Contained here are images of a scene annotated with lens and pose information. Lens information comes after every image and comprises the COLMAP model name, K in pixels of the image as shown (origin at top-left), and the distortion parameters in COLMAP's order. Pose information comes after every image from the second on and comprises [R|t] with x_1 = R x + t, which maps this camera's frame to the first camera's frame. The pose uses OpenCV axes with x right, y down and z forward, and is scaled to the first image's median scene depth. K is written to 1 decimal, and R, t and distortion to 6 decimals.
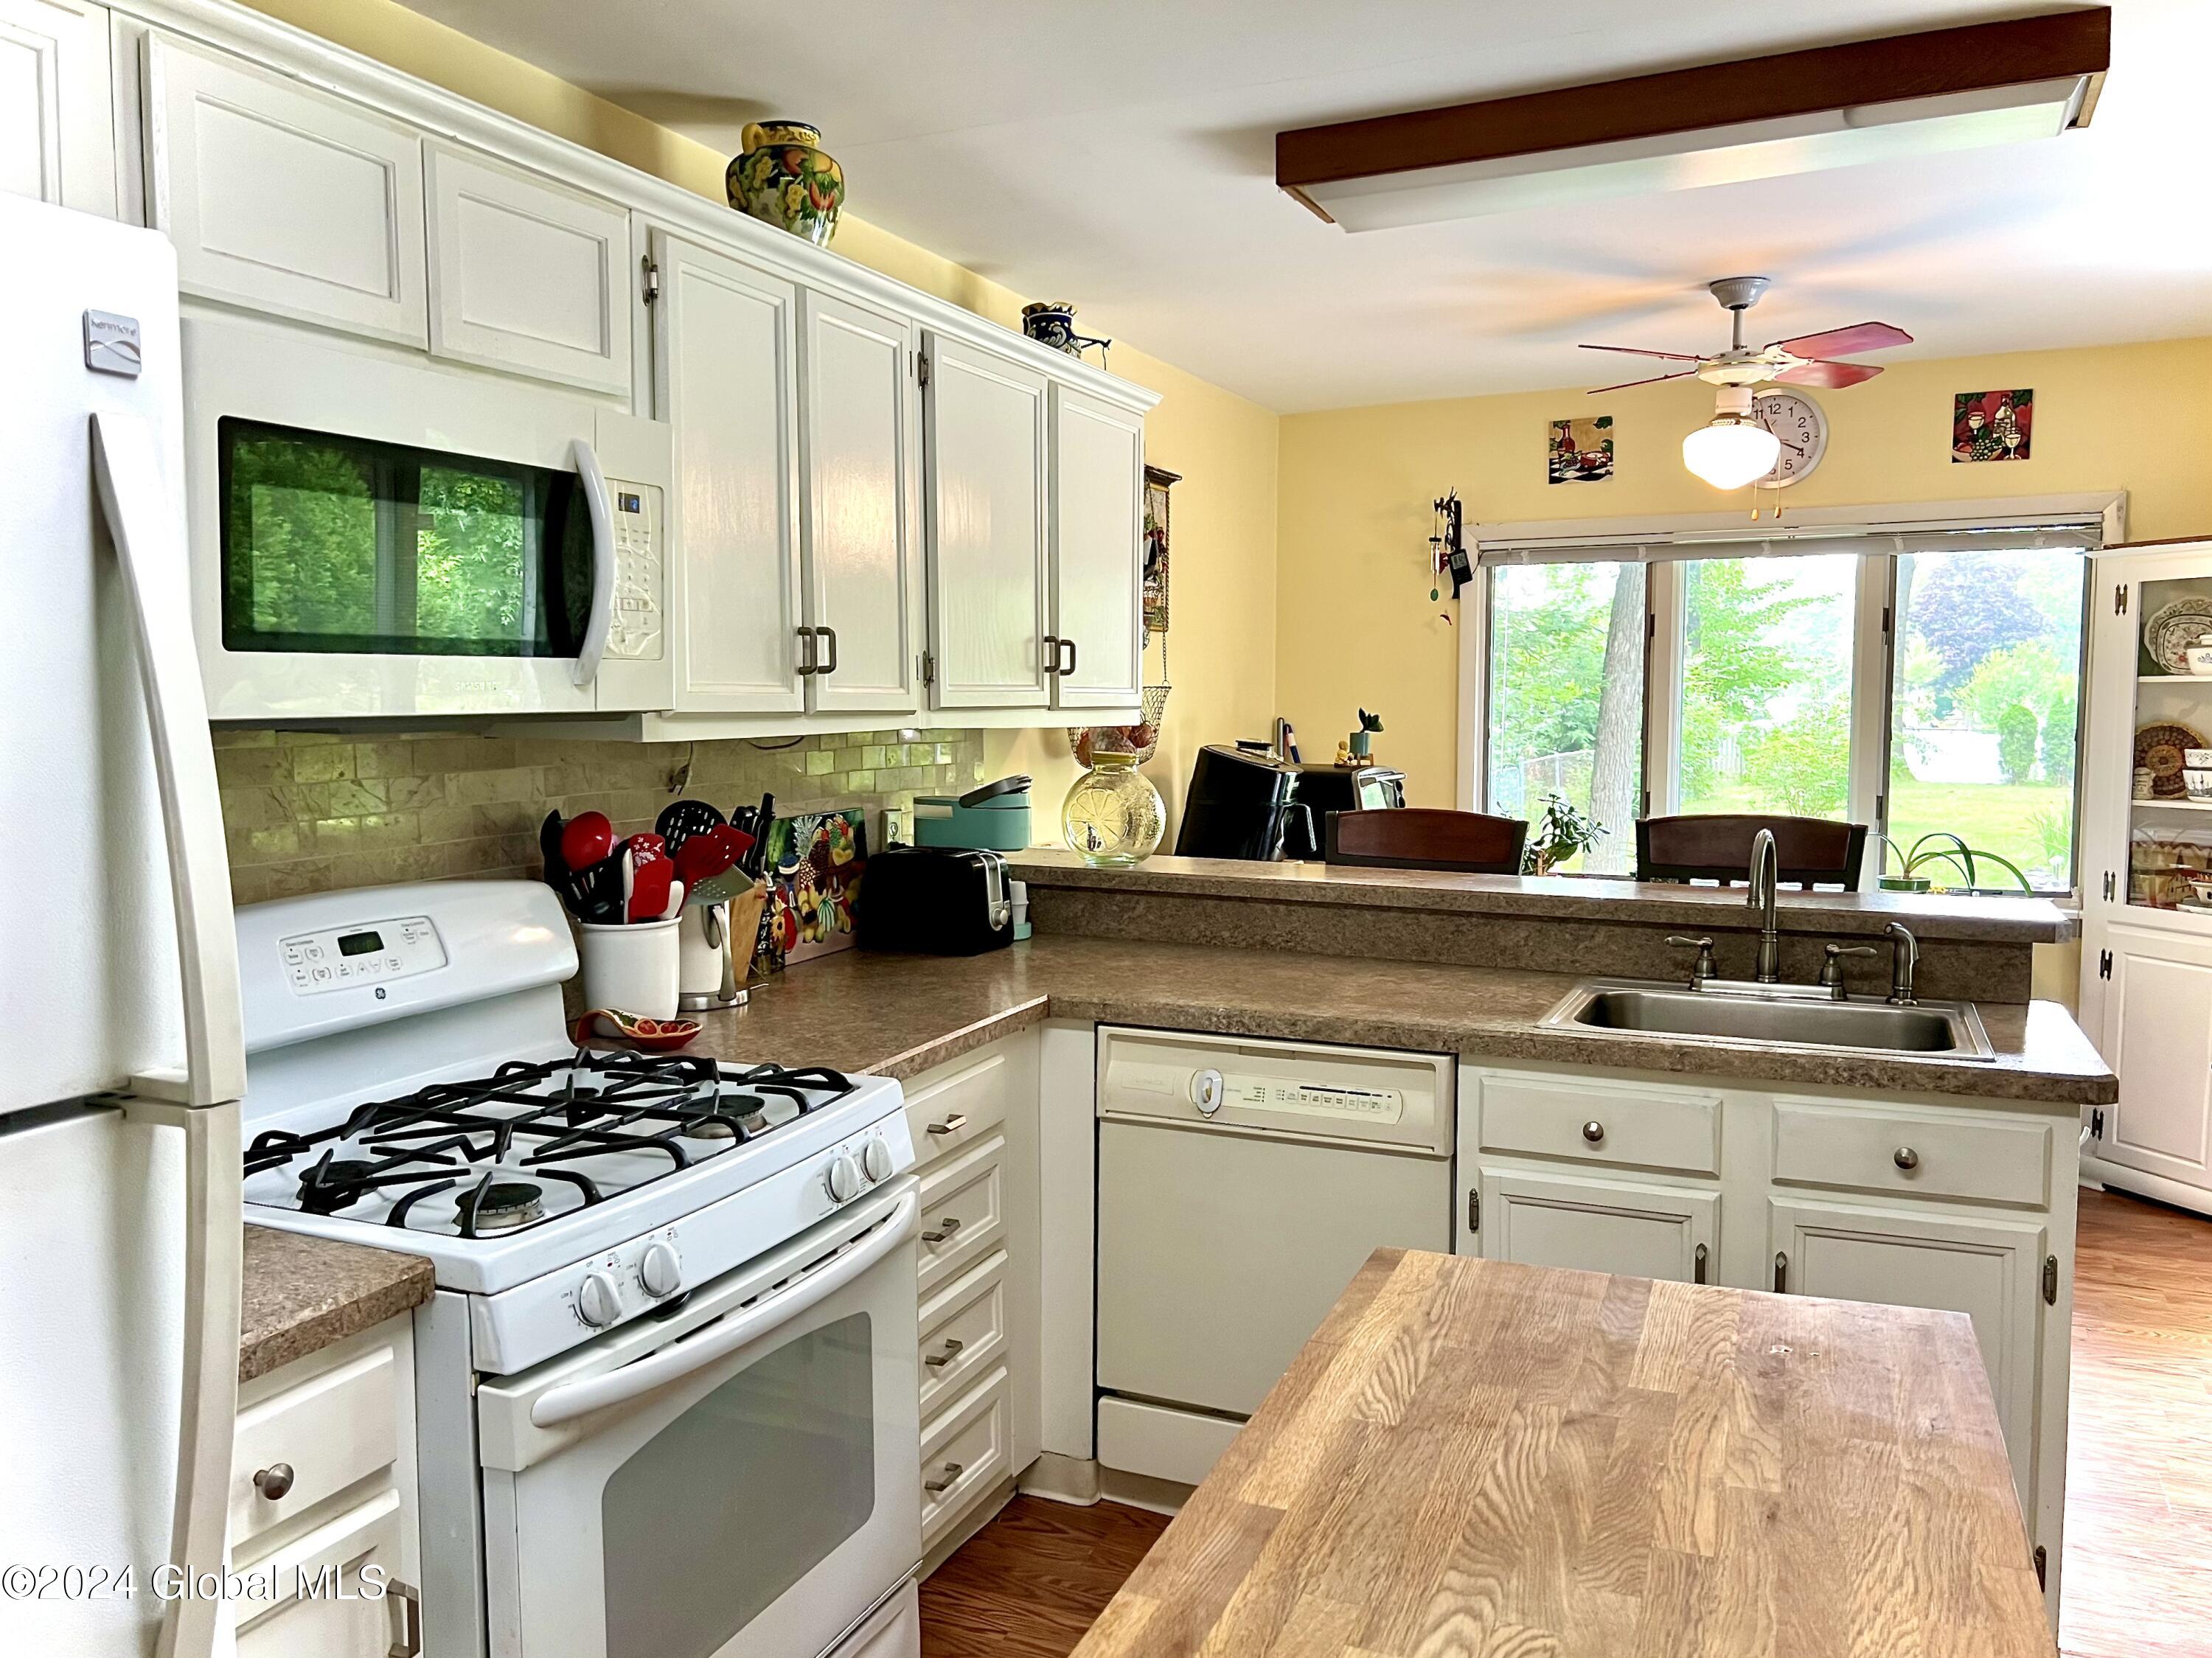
lens RADIAL K [[1697.2, 0, 1087.8], [0, 1697.2, 821.5], [0, 0, 1]] dist [0.066797, -0.062418]
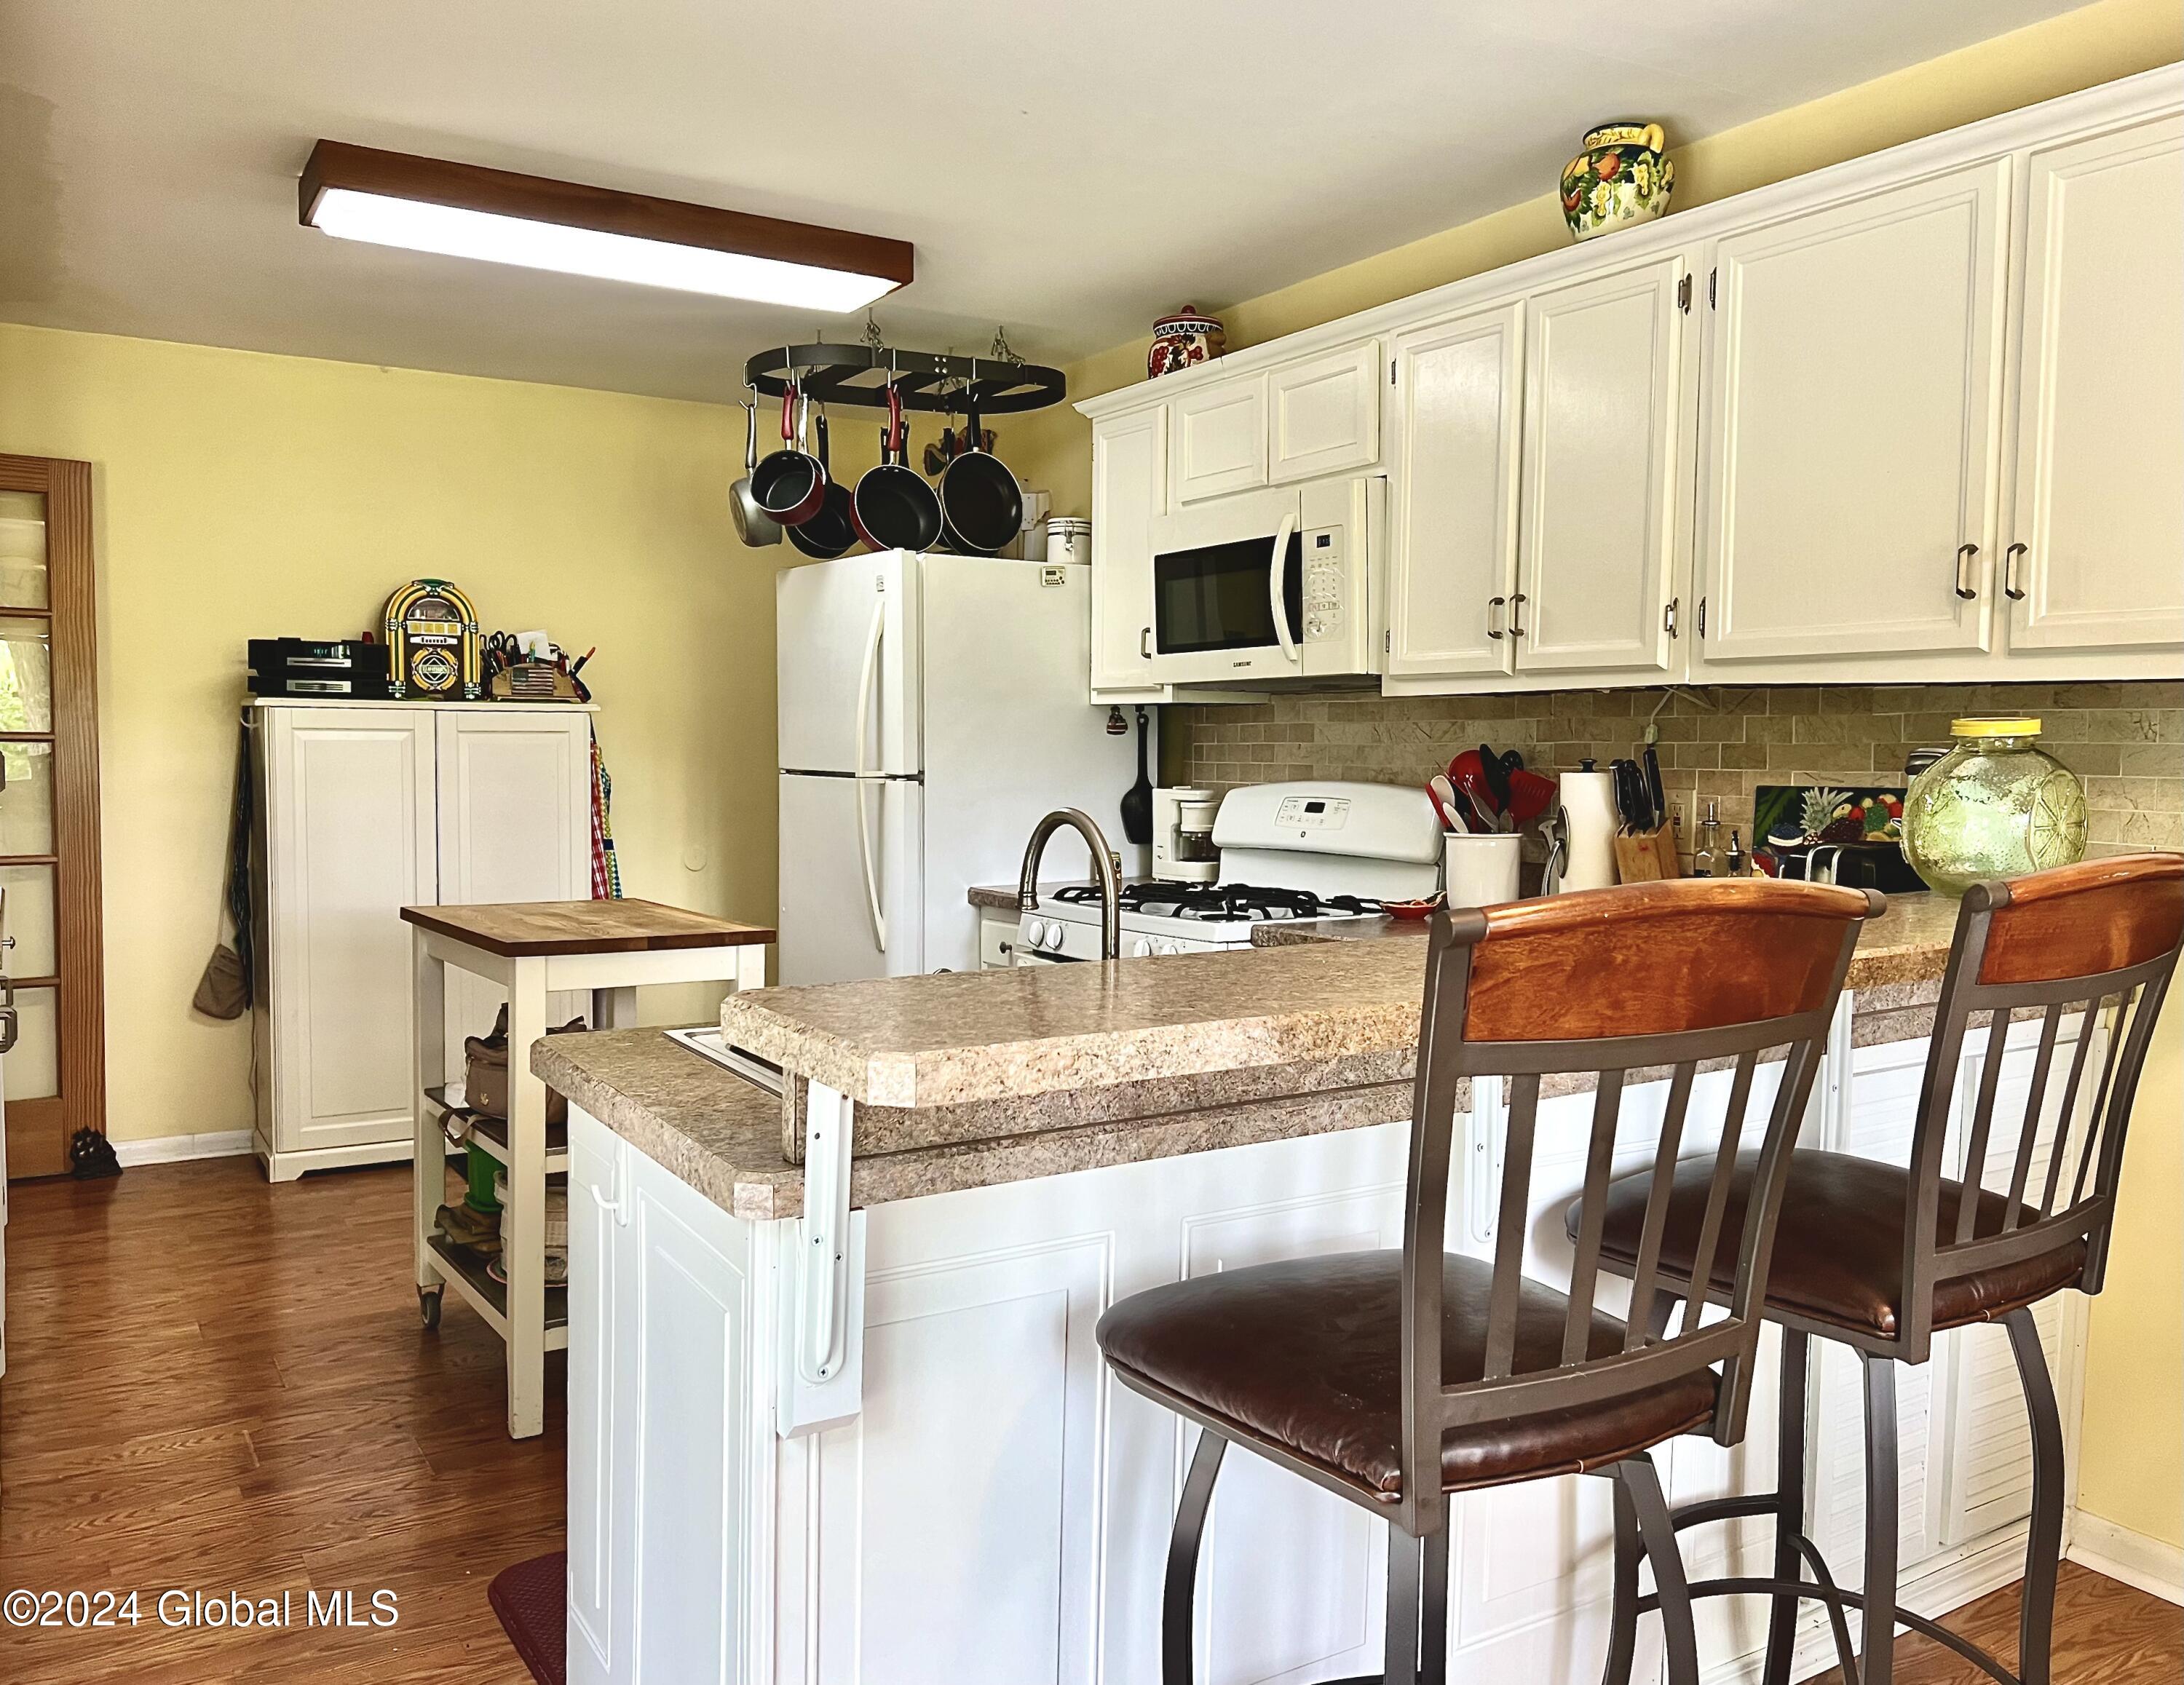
lens RADIAL K [[1757.6, 0, 1090.1], [0, 1757.6, 843.3], [0, 0, 1]] dist [-0.002708, -0.000803]
pose [[-0.542946, 0.046804, -0.838462, 1.144090], [-0.069873, 0.992466, 0.100647, -0.055991], [0.836855, 0.113232, -0.535585, 1.623688]]
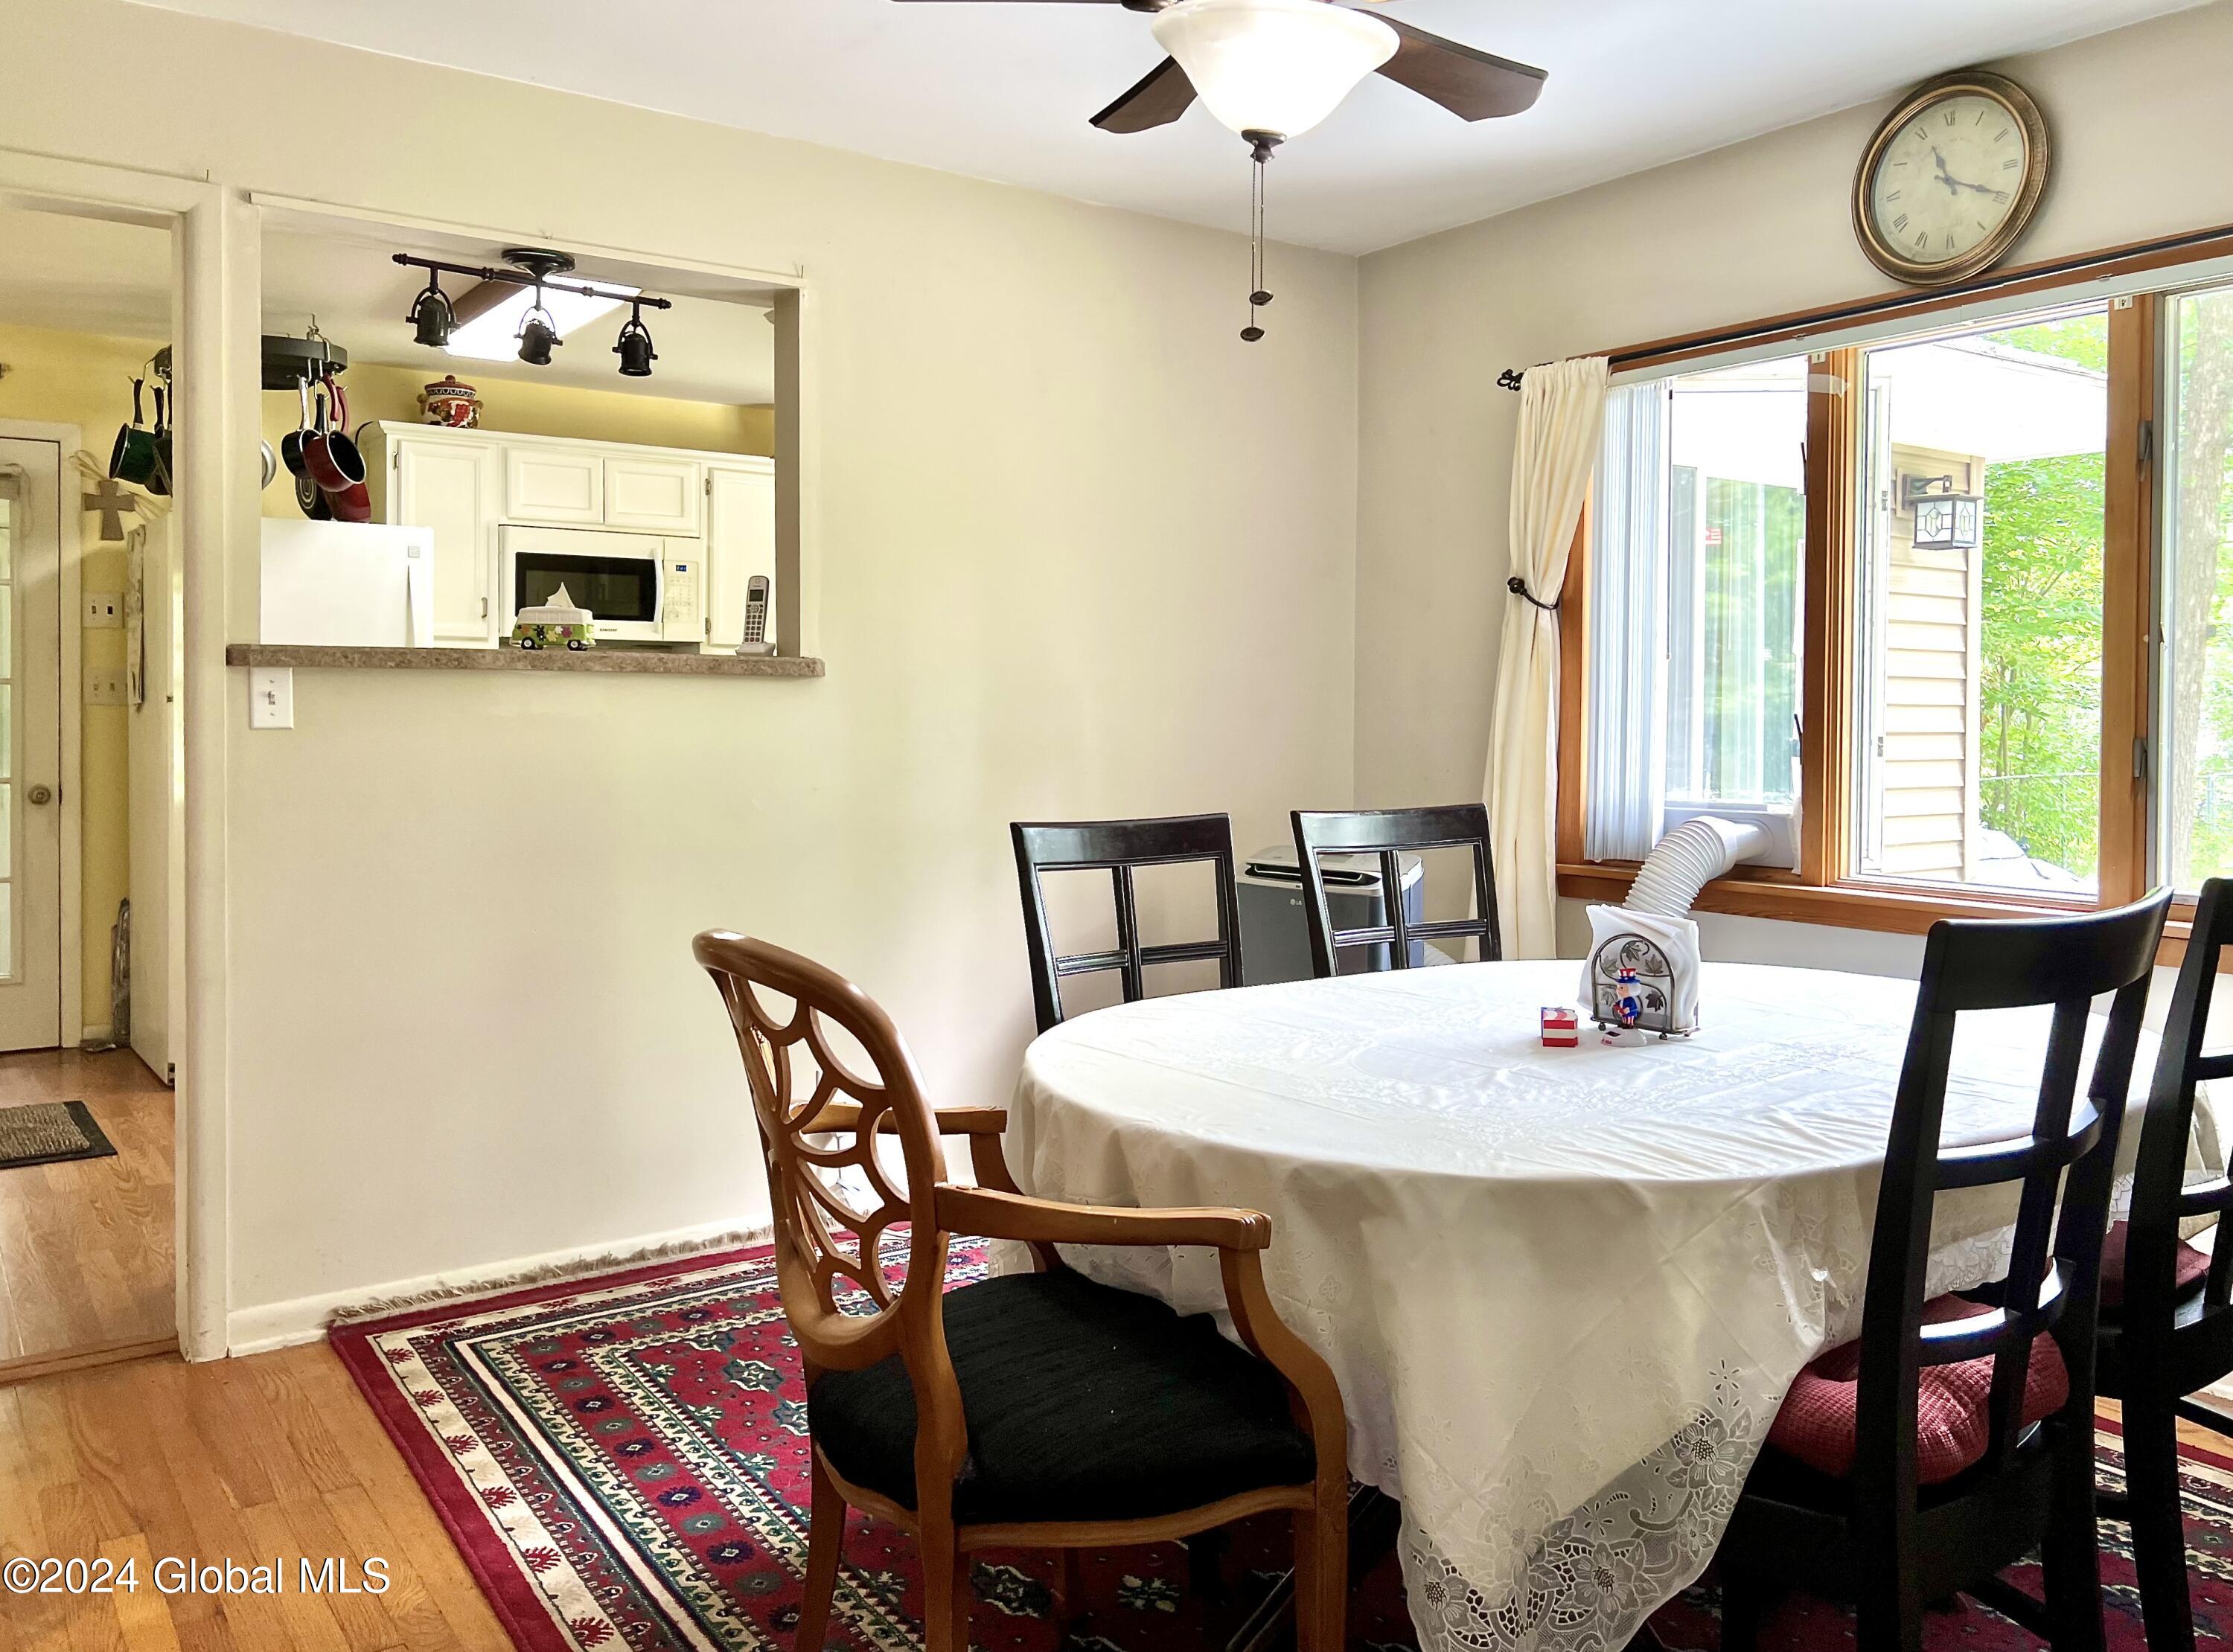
lens RADIAL K [[1713.2, 0, 1110.8], [0, 1713.2, 828.2], [0, 0, 1]] dist [0.066797, -0.062418]
pose [[0.853502, 0.057034, -0.517960, 1.771064], [-0.055947, 0.998276, 0.017733, 0.149827], [0.518078, 0.013843, 0.855221, -1.035751]]
